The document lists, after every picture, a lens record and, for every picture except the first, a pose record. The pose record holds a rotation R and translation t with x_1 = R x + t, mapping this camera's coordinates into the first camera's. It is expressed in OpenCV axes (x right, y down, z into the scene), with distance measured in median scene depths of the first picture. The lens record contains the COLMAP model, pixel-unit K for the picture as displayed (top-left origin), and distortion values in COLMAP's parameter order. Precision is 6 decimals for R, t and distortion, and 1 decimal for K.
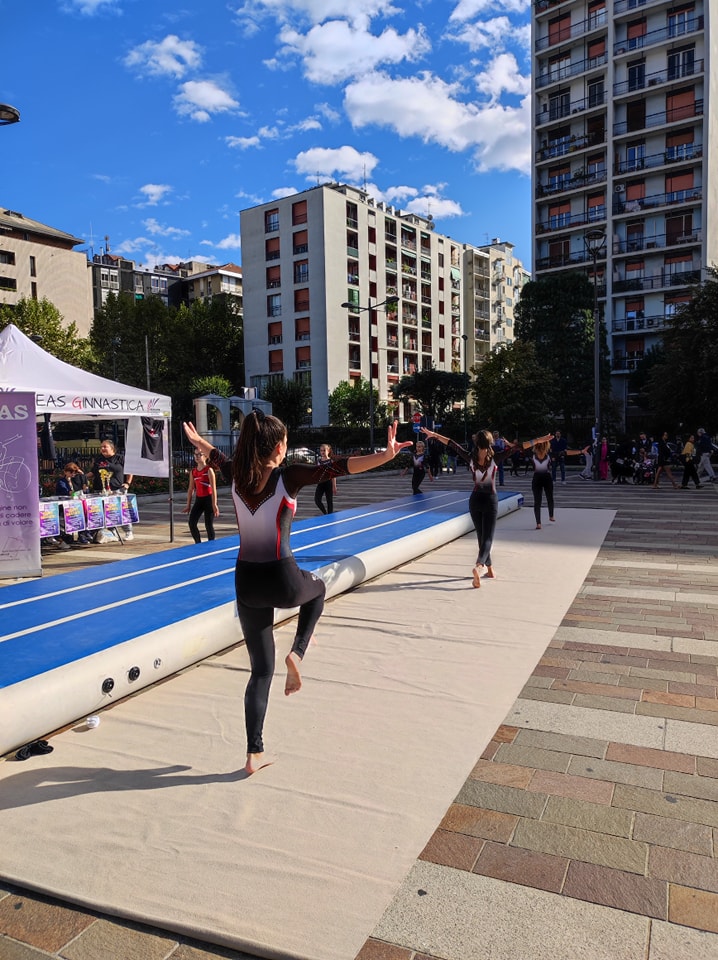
lens RADIAL K [[742.5, 0, 359.0], [0, 742.5, 480.0], [0, 0, 1]] dist [0.053134, -0.005018]
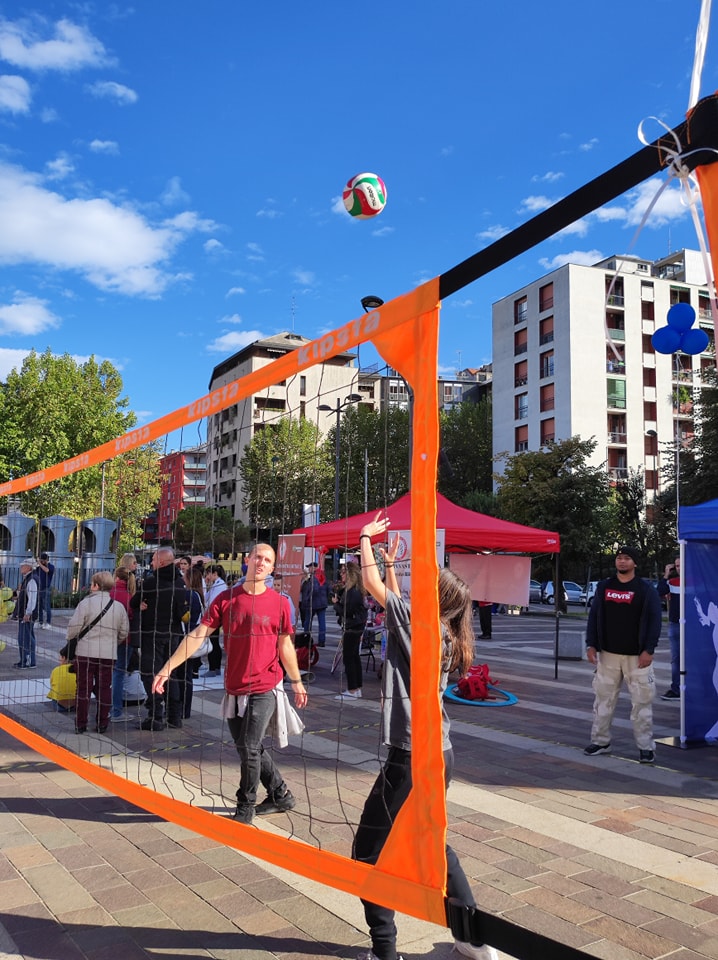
lens RADIAL K [[868.2, 0, 359.0], [0, 868.2, 480.0], [0, 0, 1]] dist [0.058962, -0.002563]
pose [[0.862907, -0.025026, -0.504743, 0.223867], [-0.050305, 0.989559, -0.135065, -0.010804], [0.502853, 0.141940, 0.852638, 0.086138]]
